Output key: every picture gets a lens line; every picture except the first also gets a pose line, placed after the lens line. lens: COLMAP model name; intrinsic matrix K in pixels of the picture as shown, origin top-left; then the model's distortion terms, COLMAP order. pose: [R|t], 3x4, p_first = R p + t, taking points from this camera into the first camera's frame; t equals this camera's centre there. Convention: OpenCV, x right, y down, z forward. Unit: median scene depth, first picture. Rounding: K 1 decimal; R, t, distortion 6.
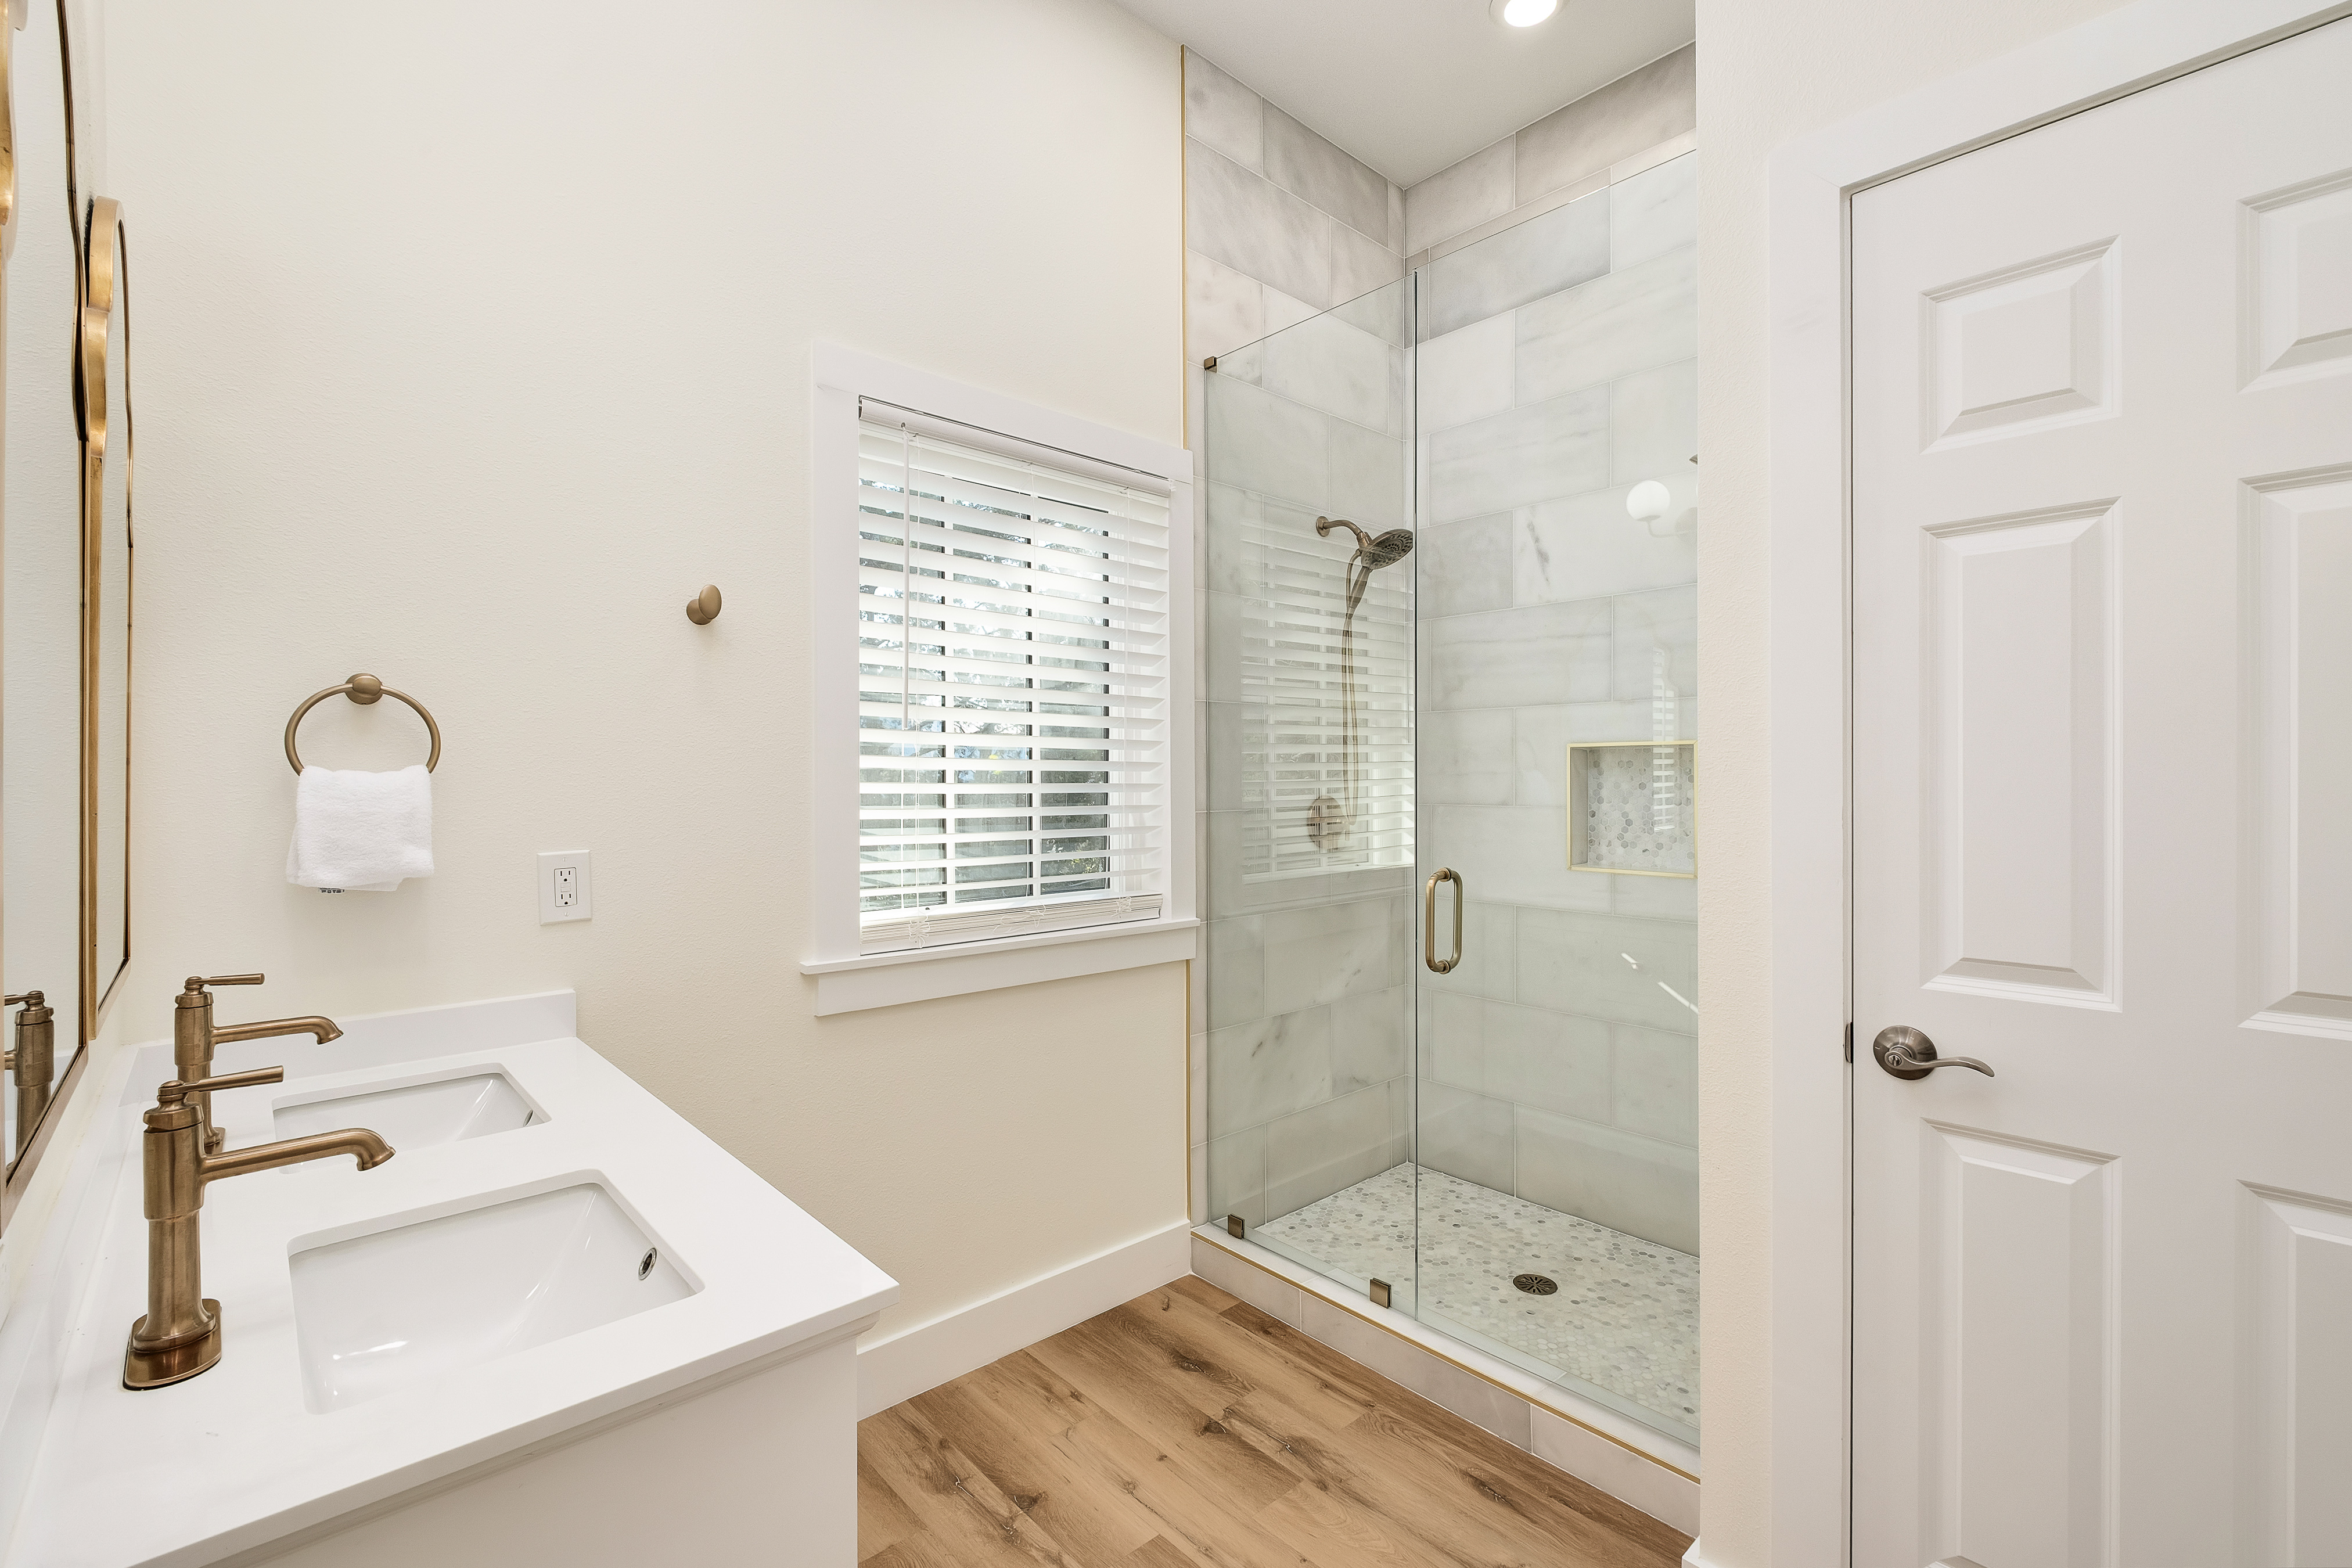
lens RADIAL K [[1023.2, 0, 1176.0], [0, 1023.2, 784.0], [0, 0, 1]] dist [-0.001731, -0.000304]
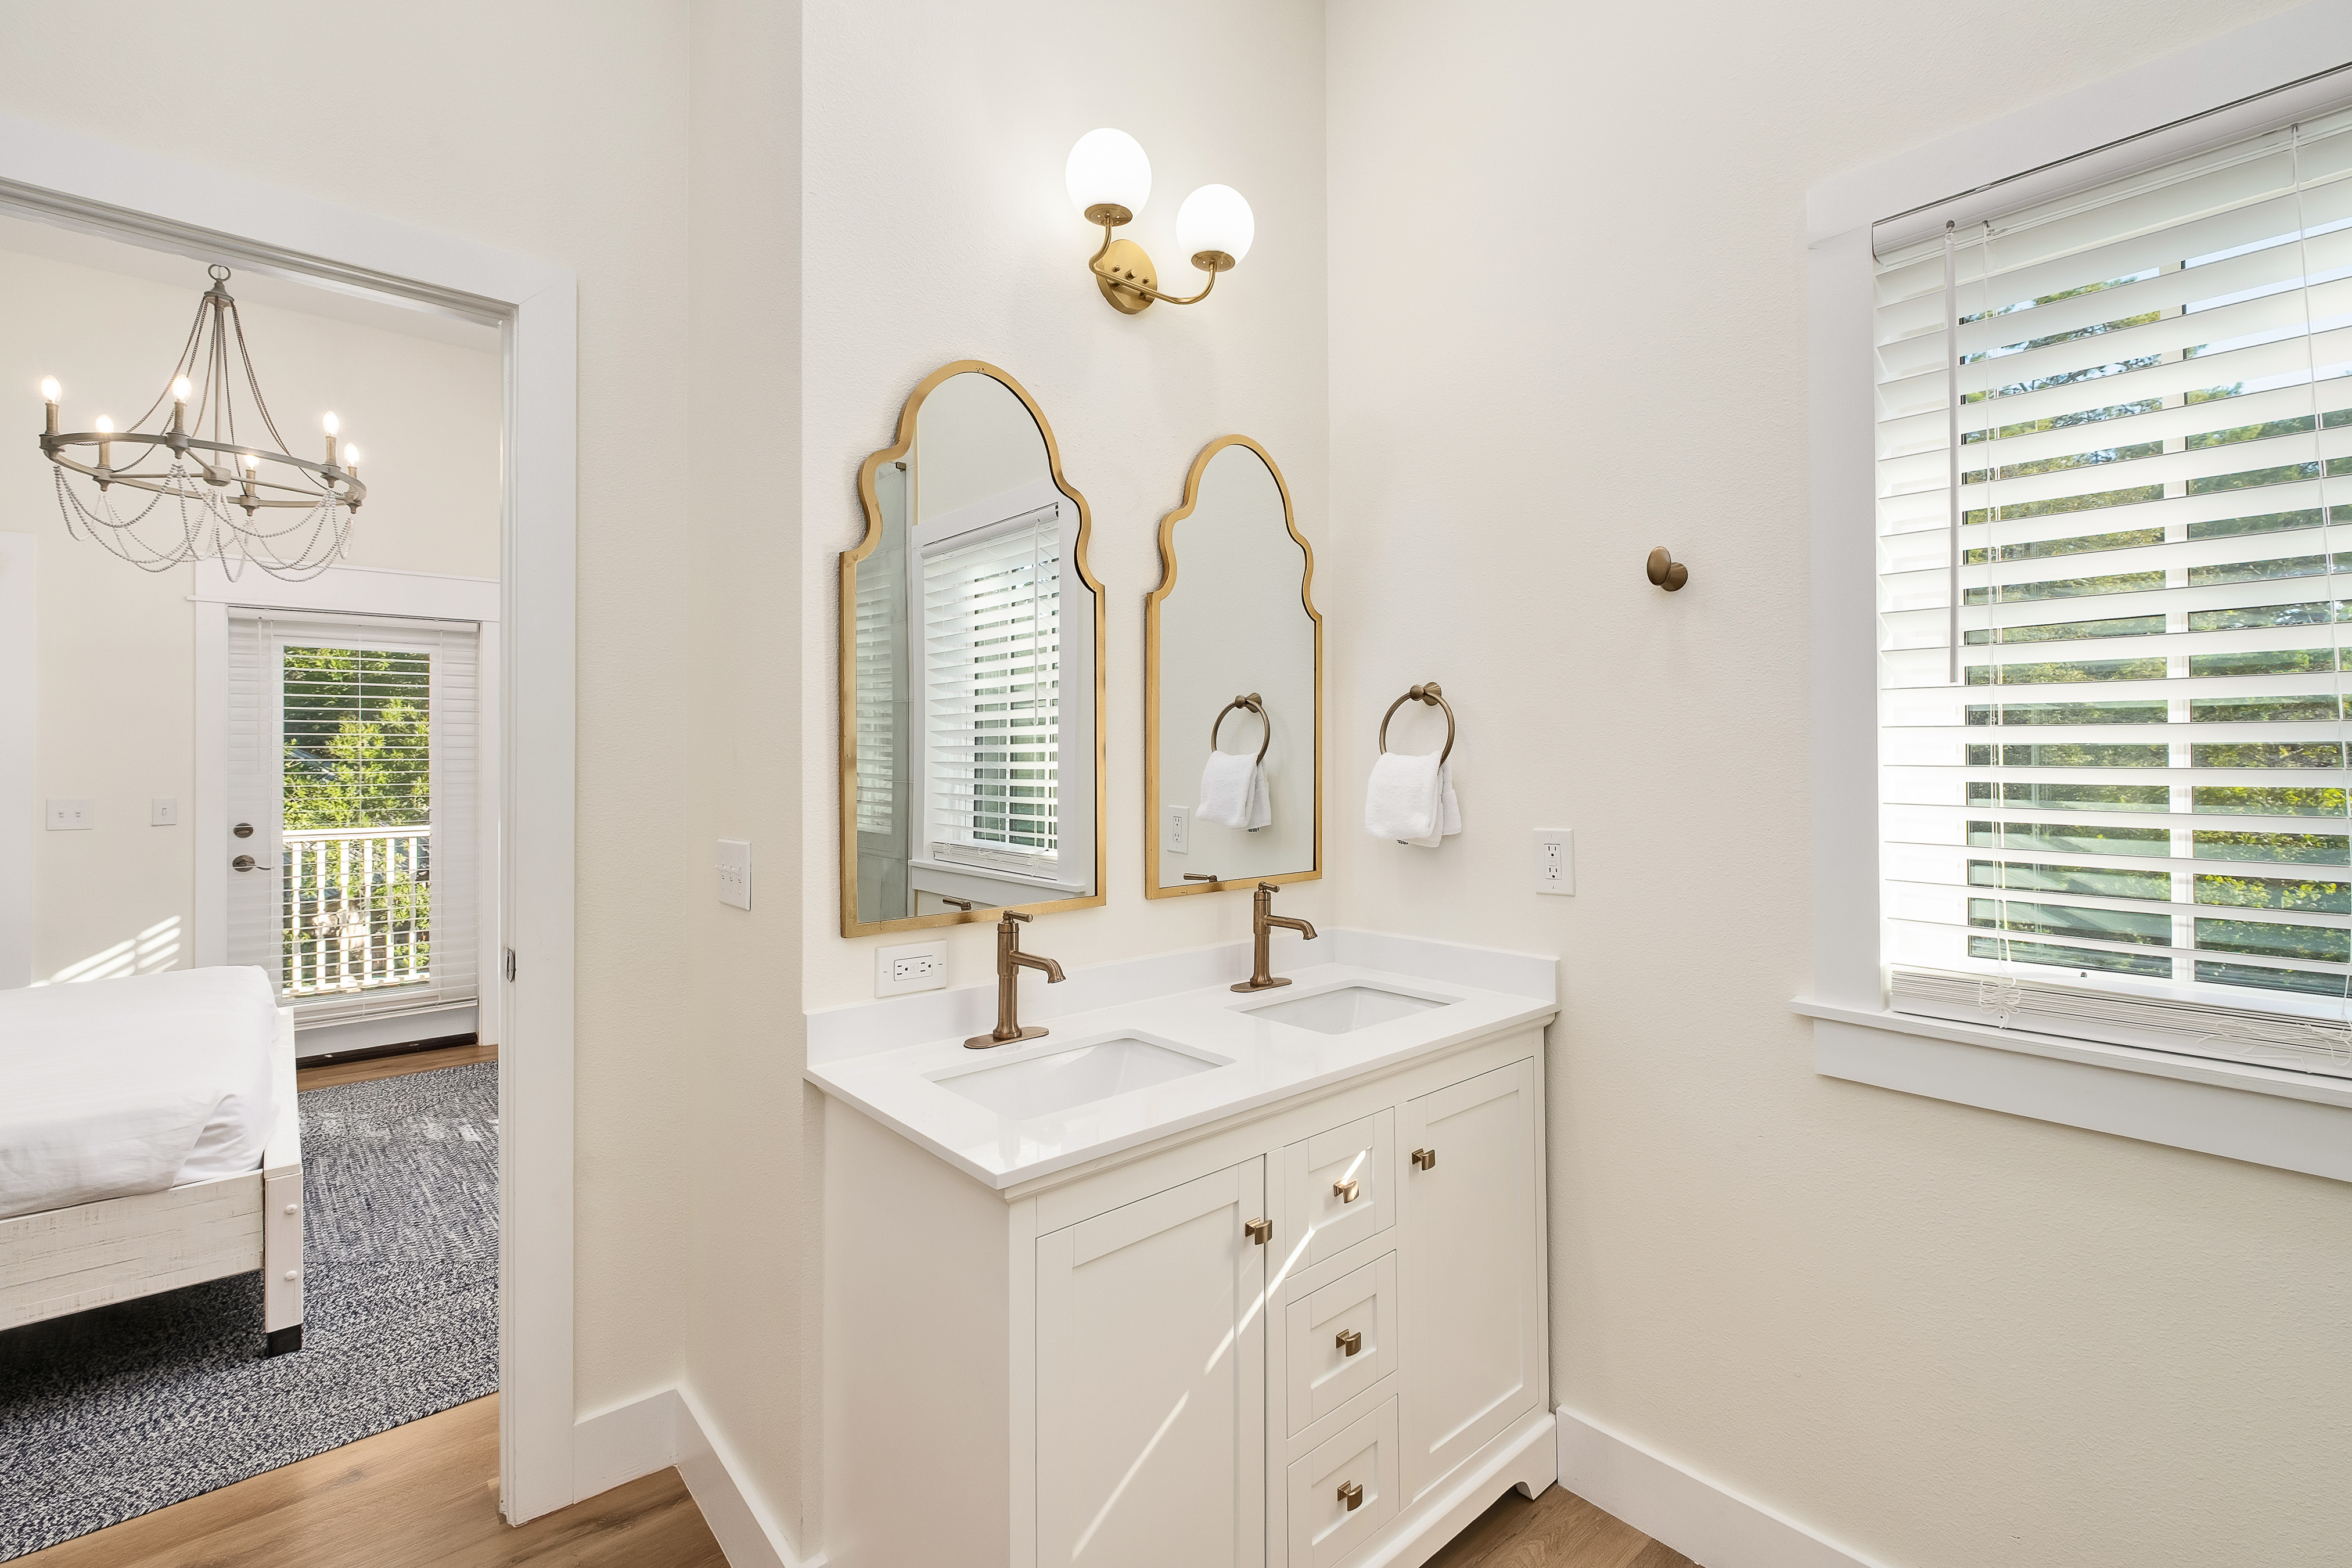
lens RADIAL K [[1023.2, 0, 1176.0], [0, 1023.2, 784.0], [0, 0, 1]] dist [-0.001731, -0.000304]
pose [[-0.028267, 0.025229, -0.999282, 0.489804], [0.001364, 0.999681, 0.025201, -0.008596], [0.999599, -0.000651, -0.028293, 0.629700]]
